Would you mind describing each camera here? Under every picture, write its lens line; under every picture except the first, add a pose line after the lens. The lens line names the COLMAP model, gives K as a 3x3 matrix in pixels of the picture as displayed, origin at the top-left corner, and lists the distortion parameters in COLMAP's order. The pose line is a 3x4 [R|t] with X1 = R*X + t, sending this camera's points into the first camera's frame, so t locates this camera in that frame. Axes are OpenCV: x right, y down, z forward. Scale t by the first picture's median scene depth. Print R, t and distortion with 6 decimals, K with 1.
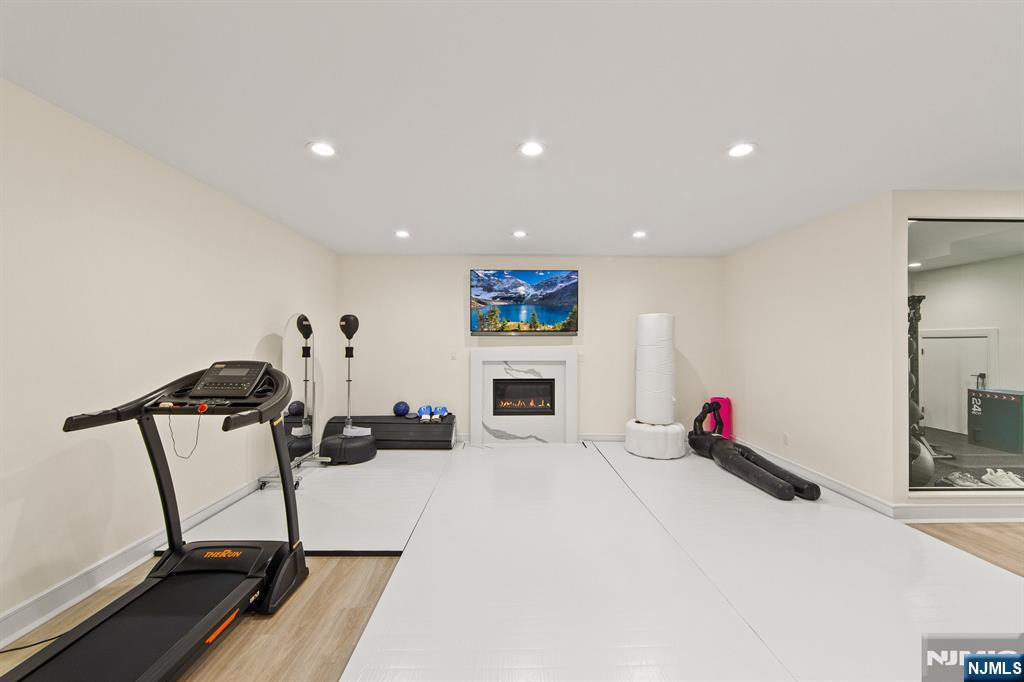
lens RADIAL K [[402.9, 0, 510.0], [0, 402.9, 341.7], [0, 0, 1]] dist [-0.000253, 0.000008]
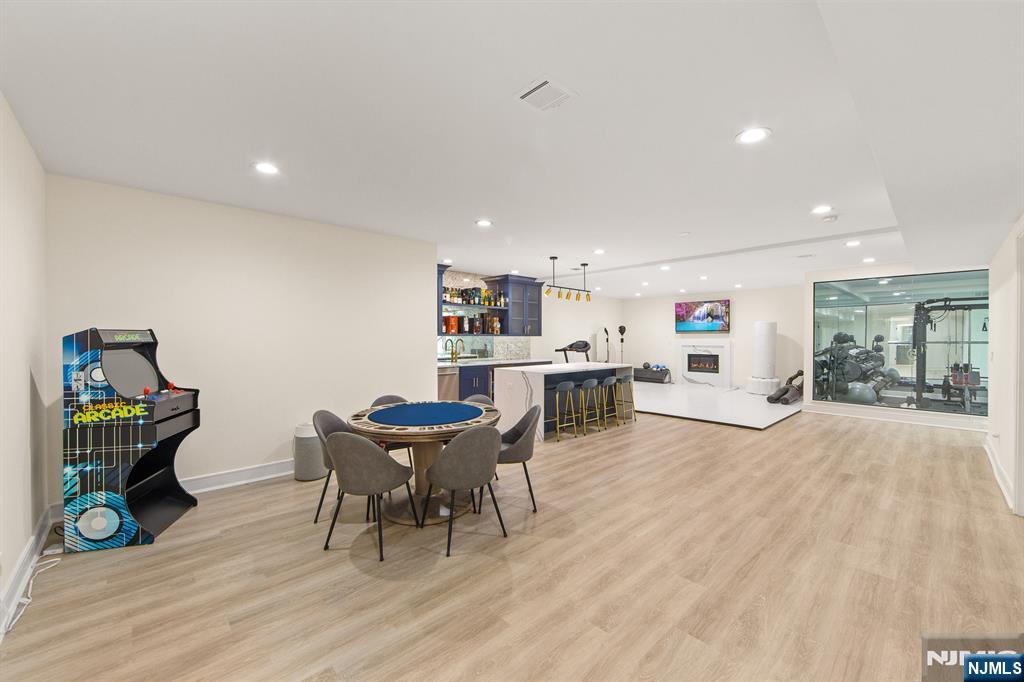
lens RADIAL K [[402.9, 0, 514.1], [0, 402.9, 340.8], [0, 0, 1]] dist [-0.000253, 0.000008]
pose [[0.669301, 0.003536, -0.742983, 0.972325], [0.003557, 0.999962, 0.007963, 0.004901], [0.742983, -0.007972, 0.669263, -1.146638]]
